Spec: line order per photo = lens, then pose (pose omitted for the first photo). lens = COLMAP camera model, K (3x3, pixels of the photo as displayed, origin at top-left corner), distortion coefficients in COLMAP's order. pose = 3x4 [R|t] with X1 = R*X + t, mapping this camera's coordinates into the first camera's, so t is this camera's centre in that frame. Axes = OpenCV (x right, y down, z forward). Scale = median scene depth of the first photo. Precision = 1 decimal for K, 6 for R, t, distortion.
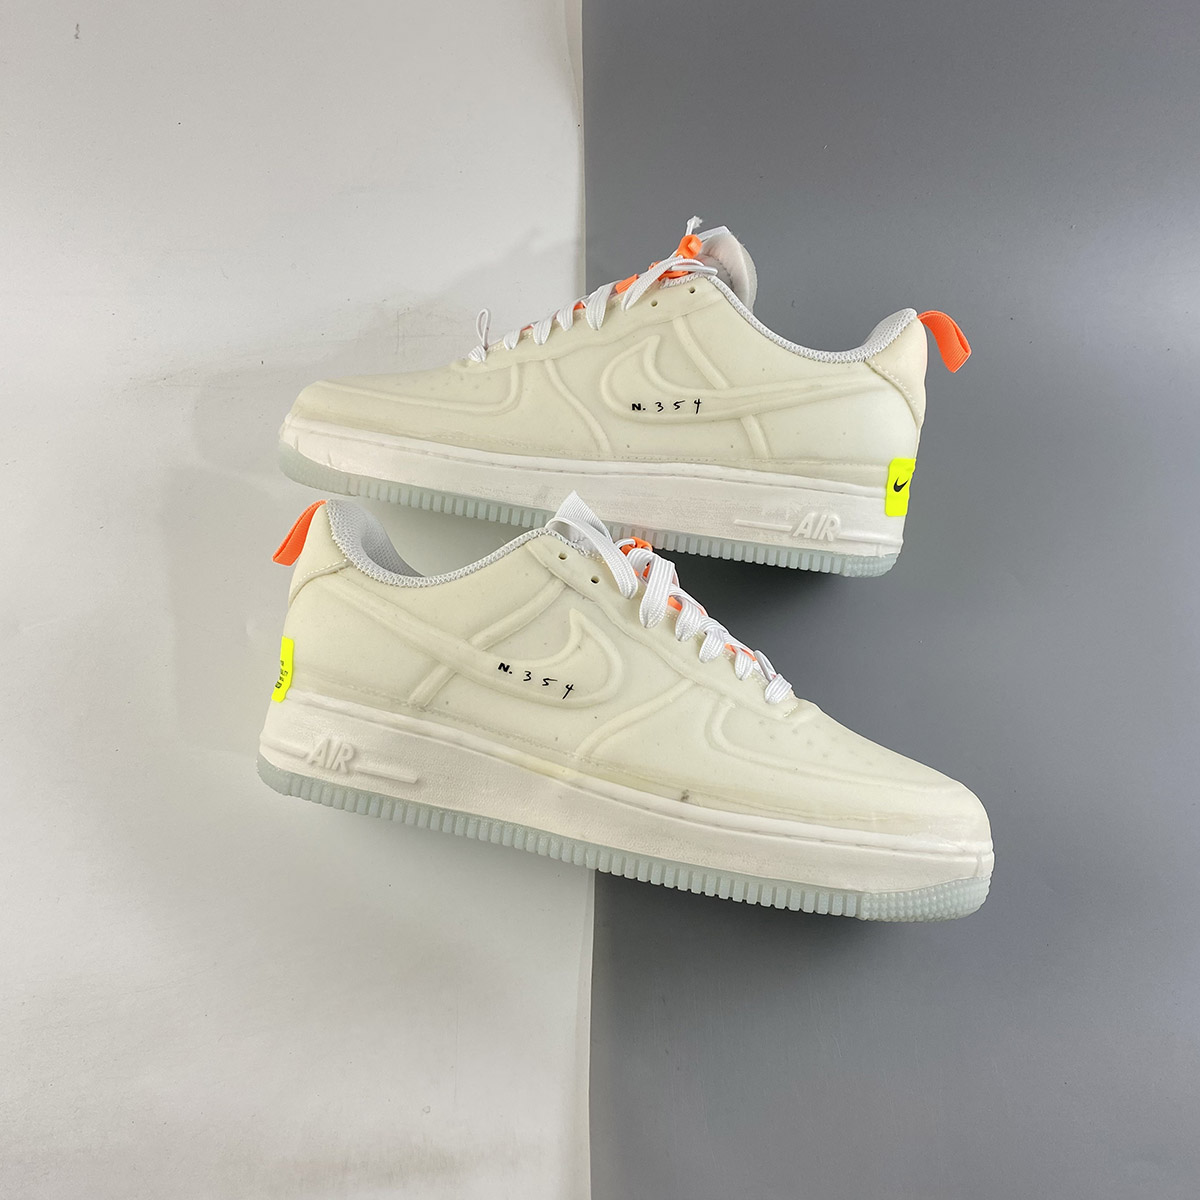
lens RADIAL K [[1191.7, 0, 600.0], [0, 1191.7, 600.0], [0, 0, 1]] dist [0.160852, -0.458457]
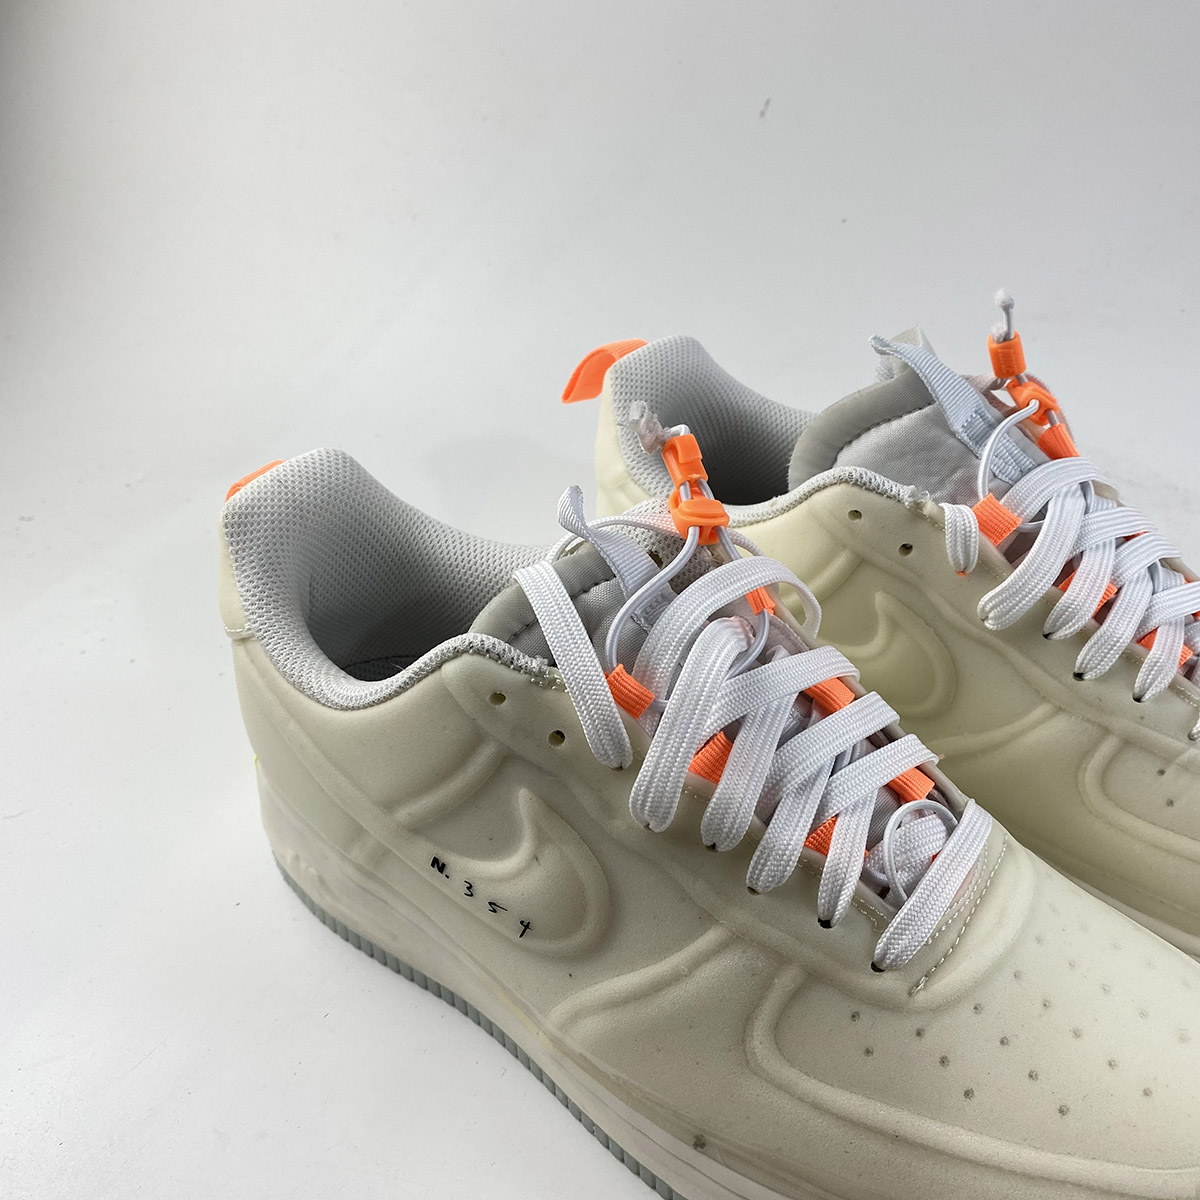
lens RADIAL K [[1191.7, 0, 600.0], [0, 1191.7, 600.0], [0, 0, 1]] dist [0.160852, -0.458457]
pose [[0.882746, 0.063526, -0.465537, 0.273115], [0.207302, 0.836506, 0.507231, -0.354982], [0.421647, -0.544263, 0.725253, 0.652128]]
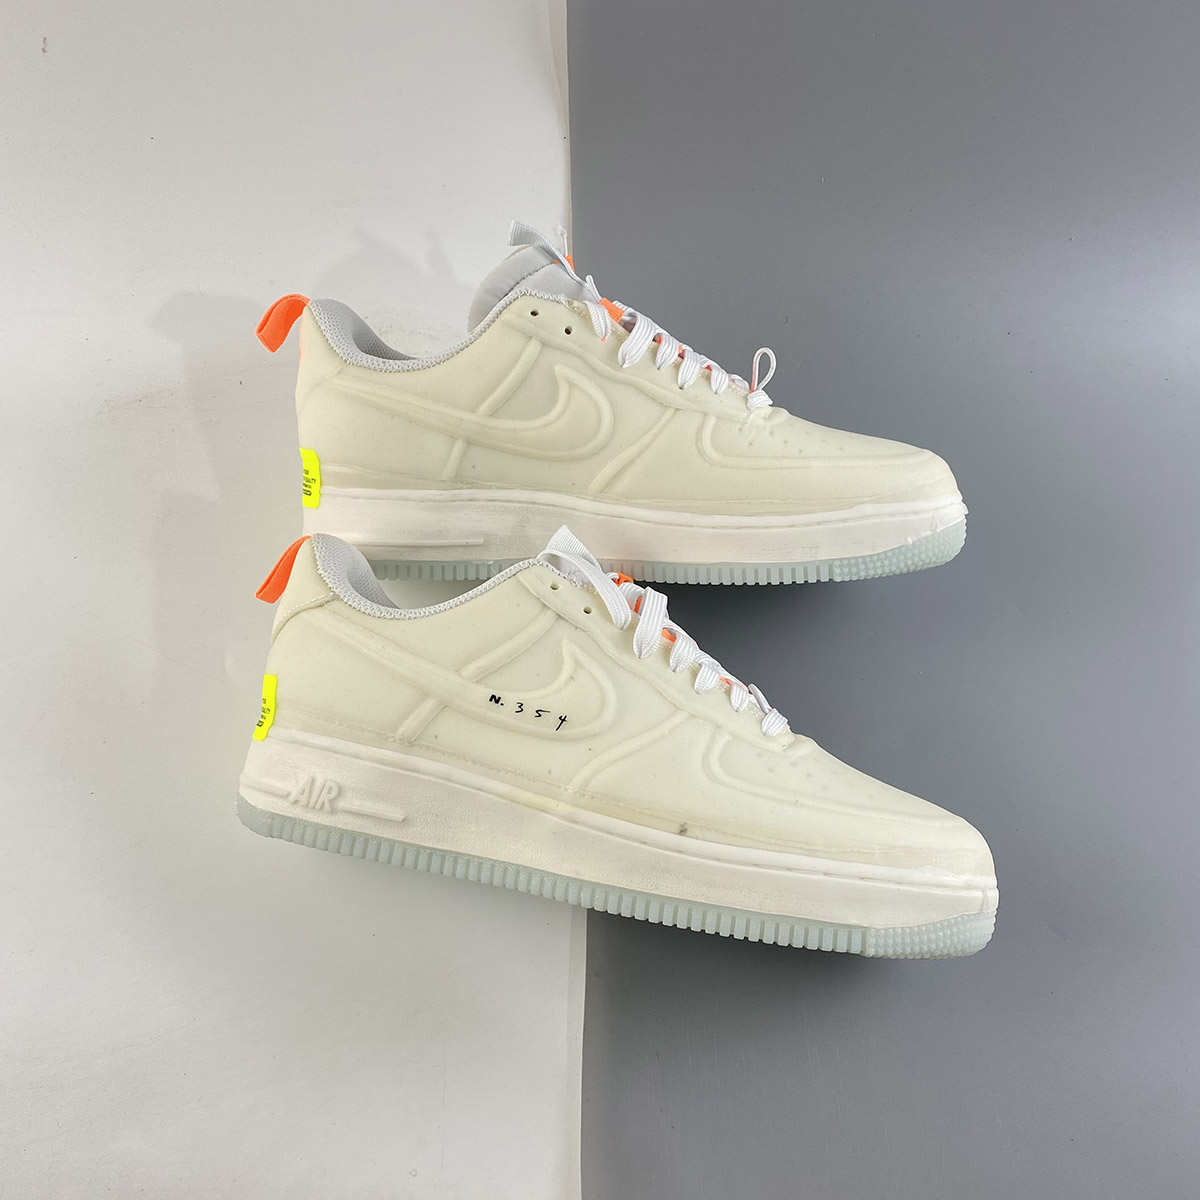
lens RADIAL K [[1191.7, 0, 600.0], [0, 1191.7, 600.0], [0, 0, 1]] dist [0.160852, -0.458457]
pose [[0.999674, -0.003281, 0.025331, -0.019184], [0.005015, 0.997627, -0.068670, 0.042565], [-0.025046, 0.068775, 0.997318, 0.020294]]
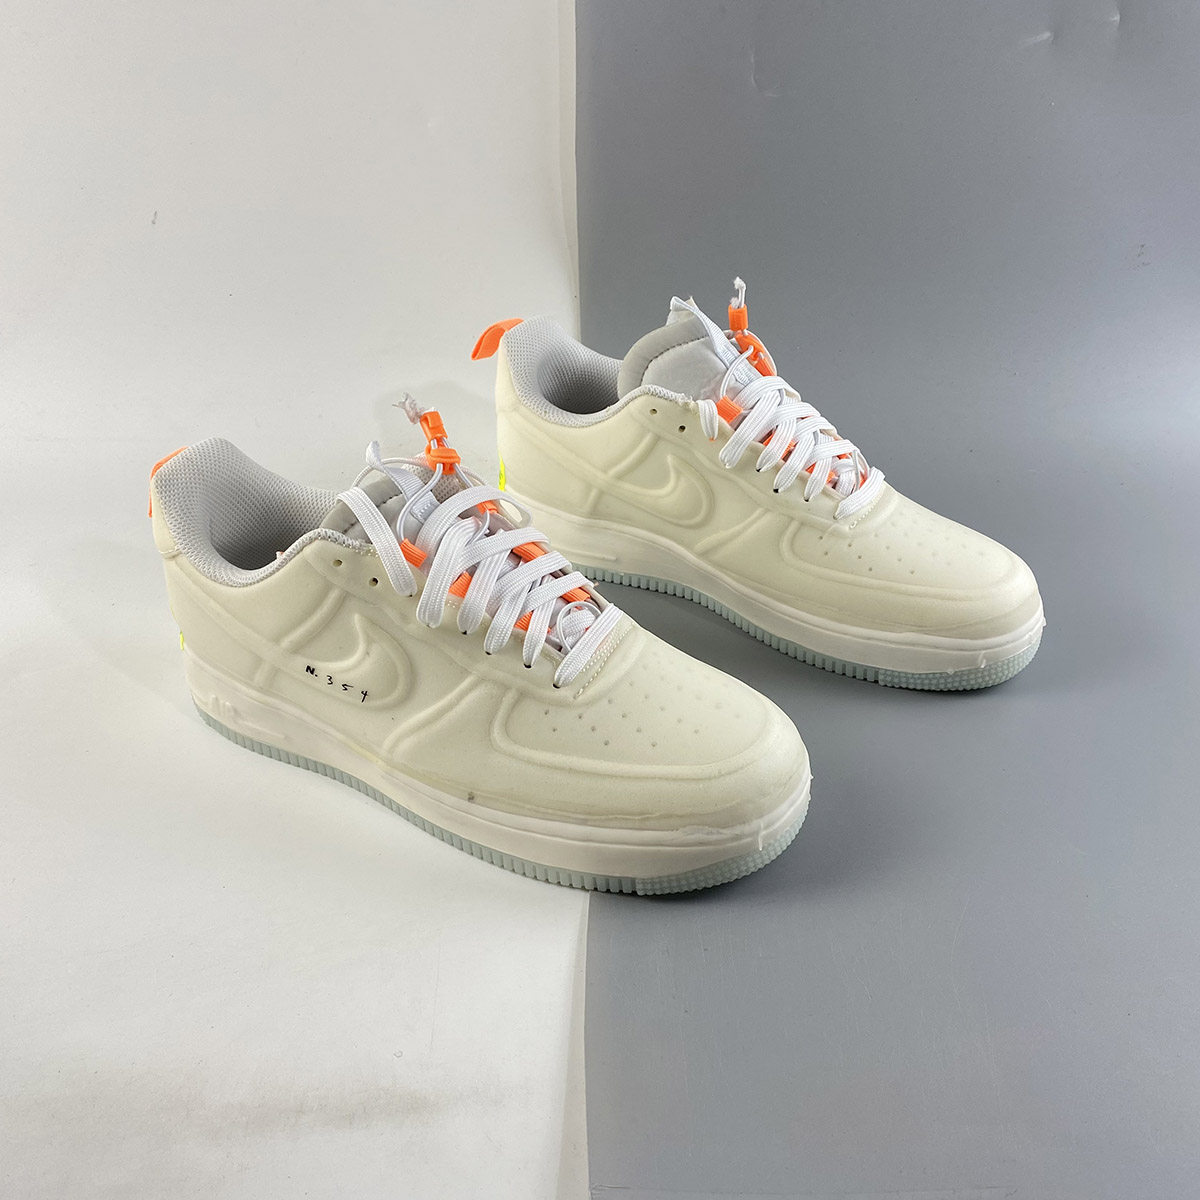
lens RADIAL K [[1191.7, 0, 600.0], [0, 1191.7, 600.0], [0, 0, 1]] dist [0.160852, -0.458457]
pose [[0.936101, -0.018584, -0.351240, 0.530400], [0.210291, 0.830041, 0.516536, -0.486932], [0.281944, -0.557392, 0.780911, 0.273248]]
